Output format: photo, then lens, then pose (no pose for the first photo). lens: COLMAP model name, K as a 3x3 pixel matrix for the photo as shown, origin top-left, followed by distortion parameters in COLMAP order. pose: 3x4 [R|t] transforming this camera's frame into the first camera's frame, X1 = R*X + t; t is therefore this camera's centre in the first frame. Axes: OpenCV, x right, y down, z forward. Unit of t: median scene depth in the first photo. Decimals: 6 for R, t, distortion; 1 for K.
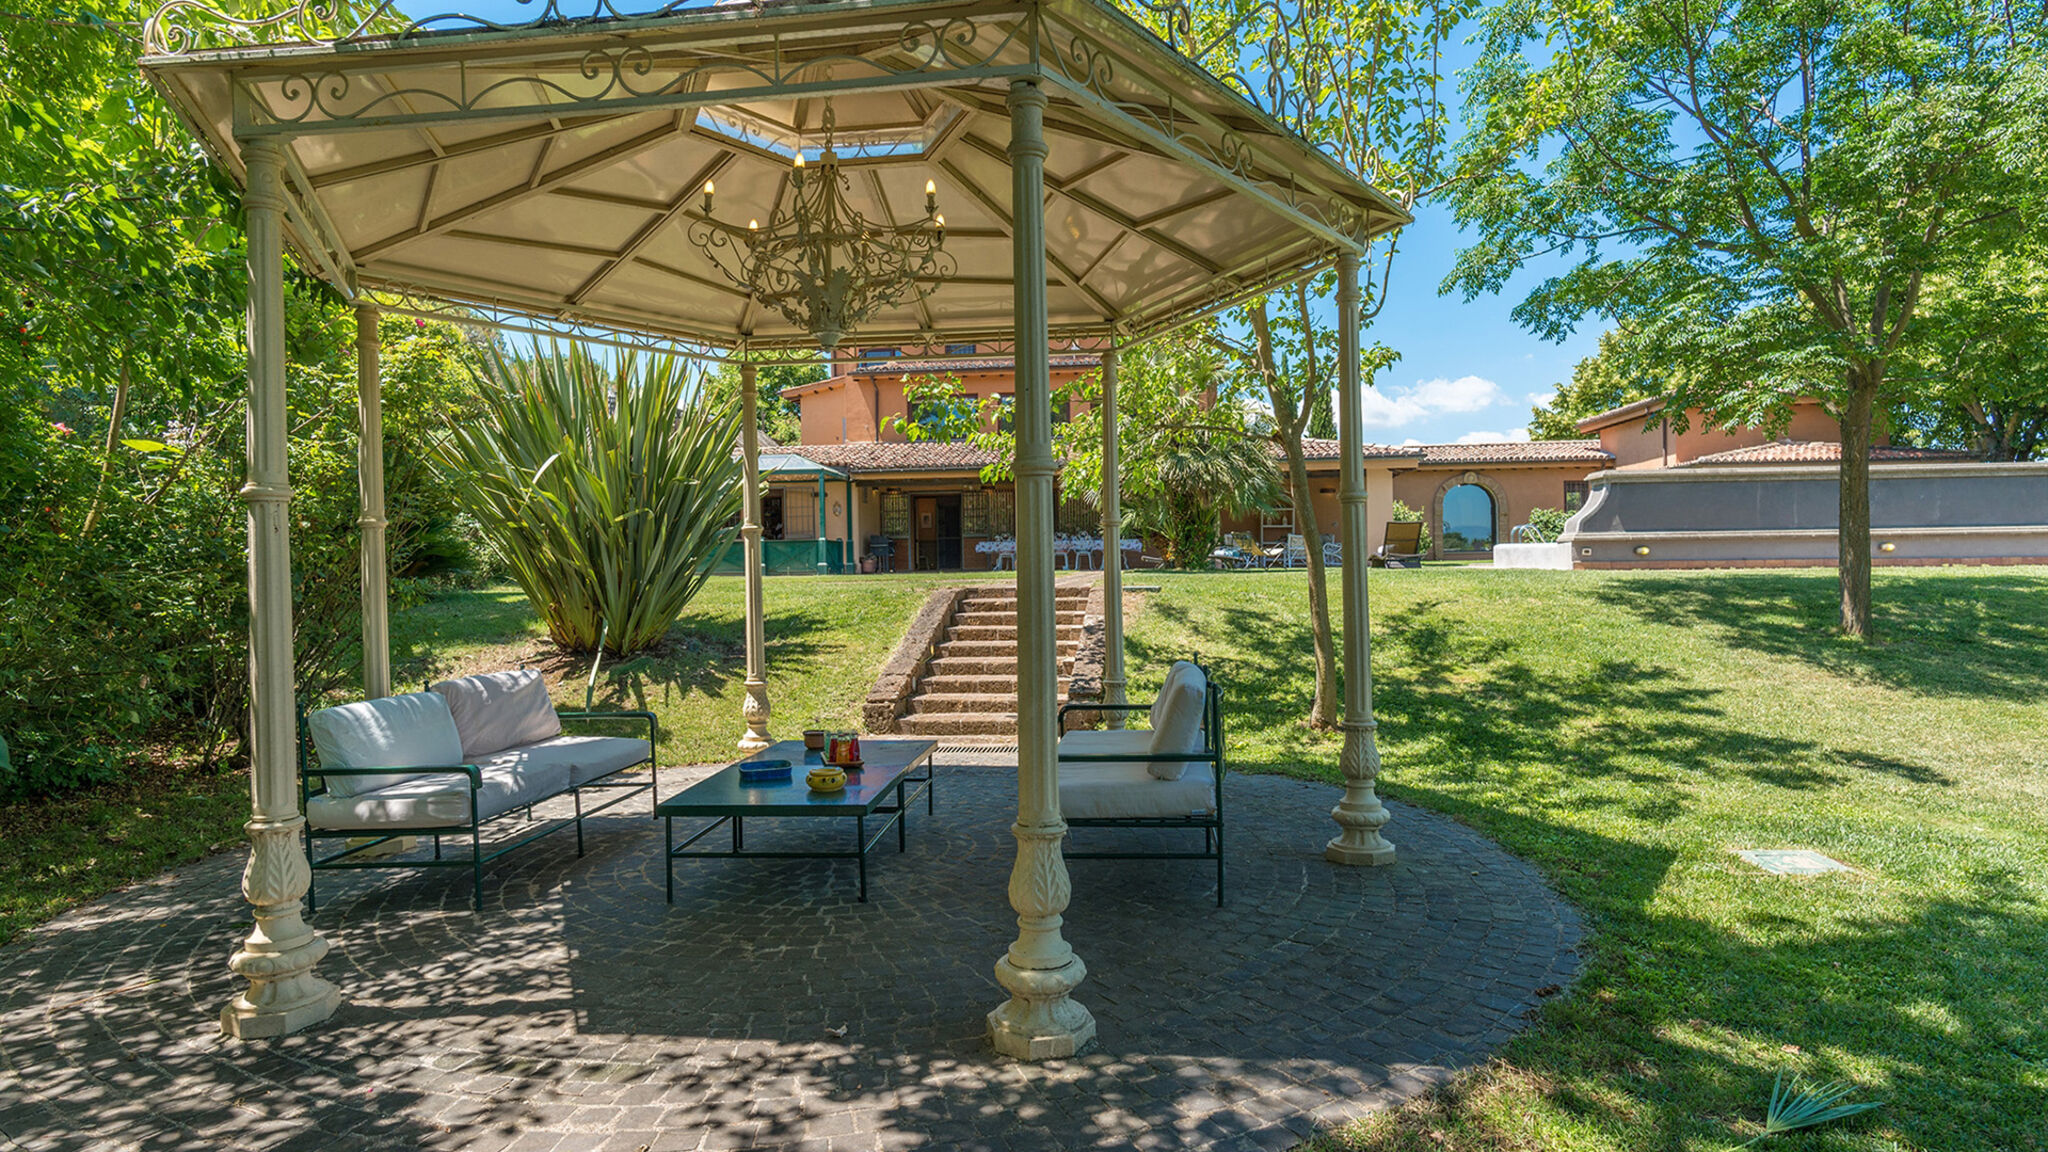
lens RADIAL K [[1150.3, 0, 1030.0], [0, 1150.3, 569.3], [0, 0, 1]] dist [-0.007130, -0.000339]
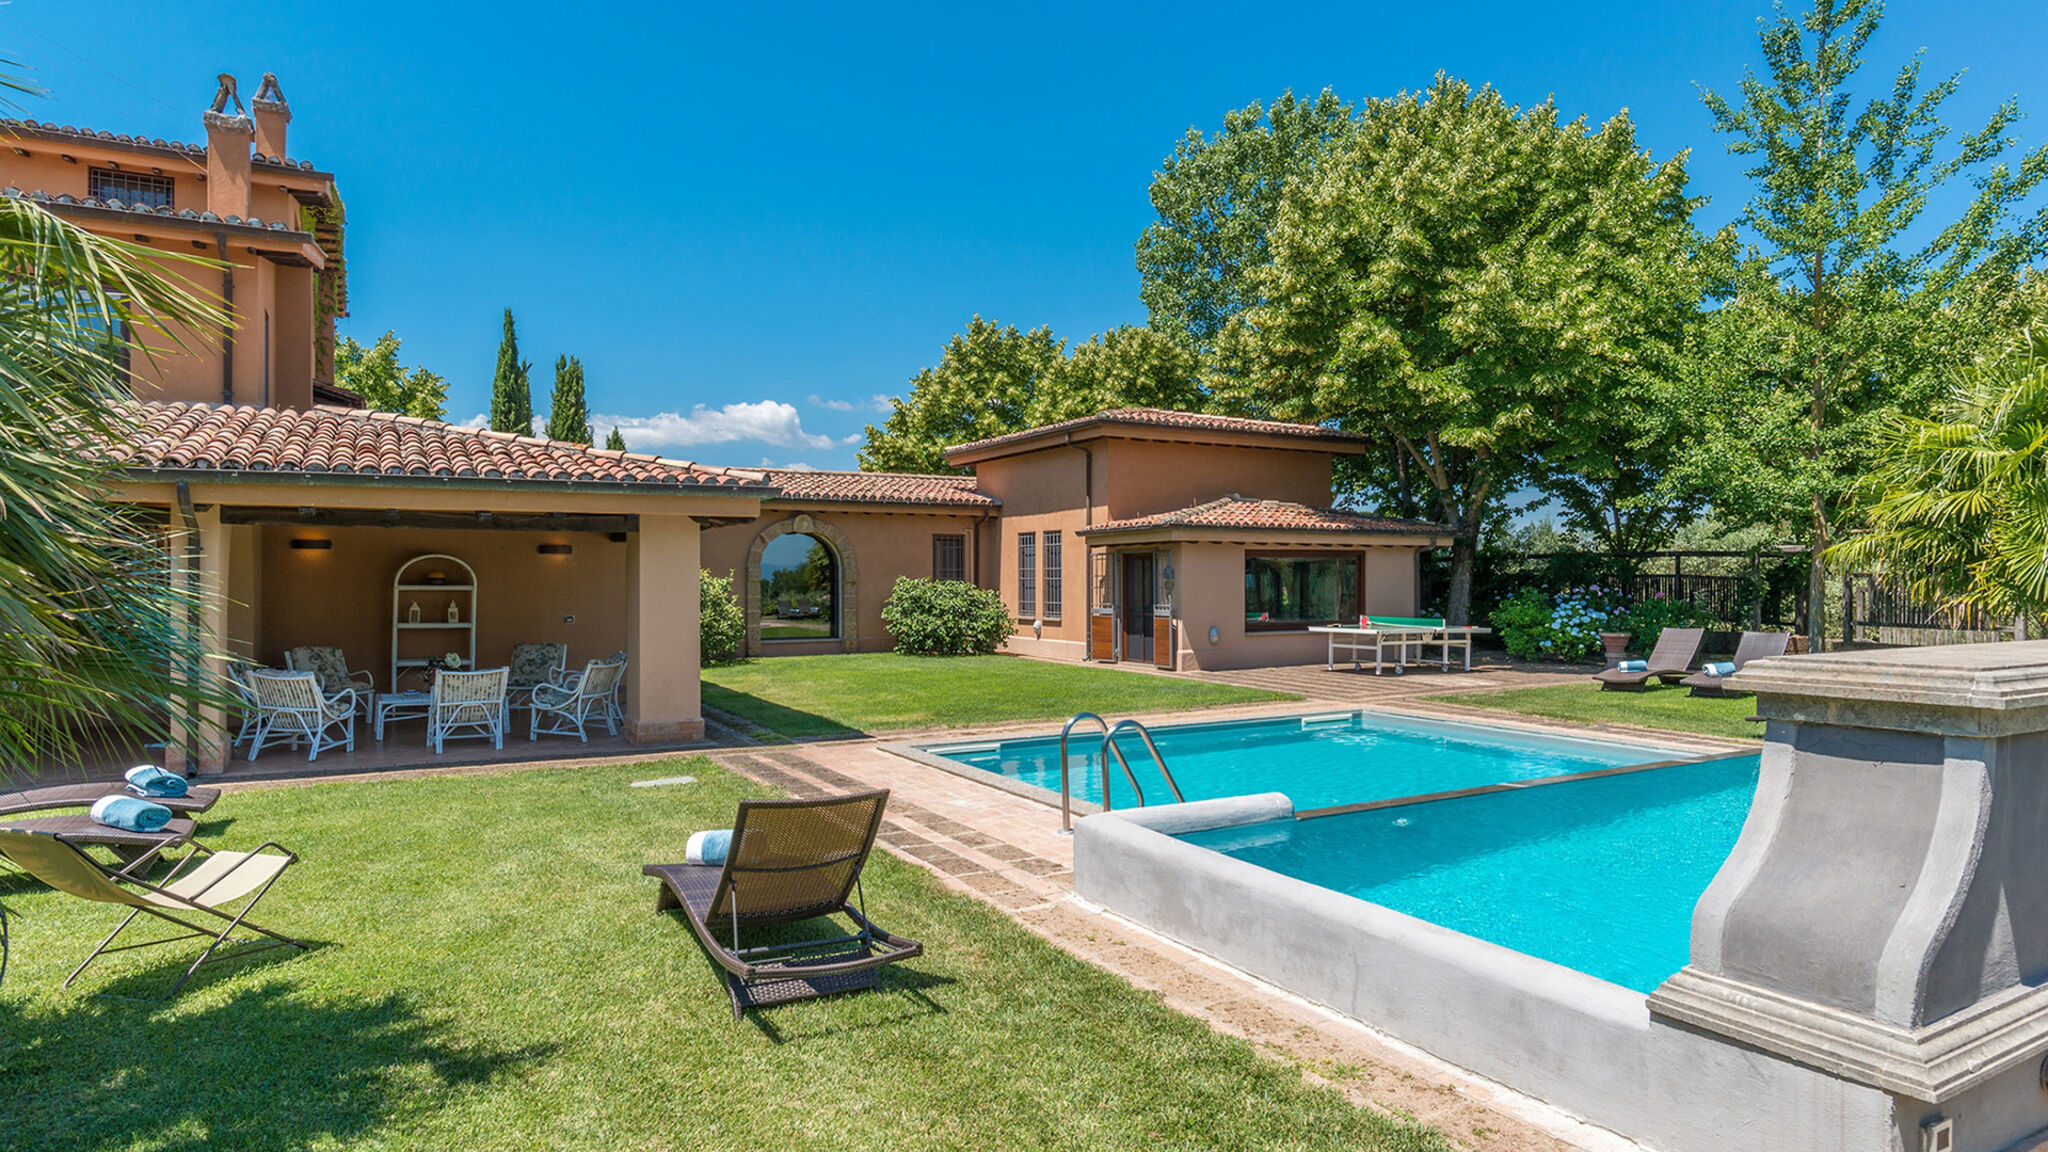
lens RADIAL K [[1150.3, 0, 1034.4], [0, 1150.3, 571.9], [0, 0, 1]] dist [-0.007130, -0.000339]
pose [[0.813139, 0.018182, 0.581786, 0.117564], [-0.009228, 0.999789, -0.018348, -0.042365], [-0.581997, 0.009551, 0.813135, 0.407773]]
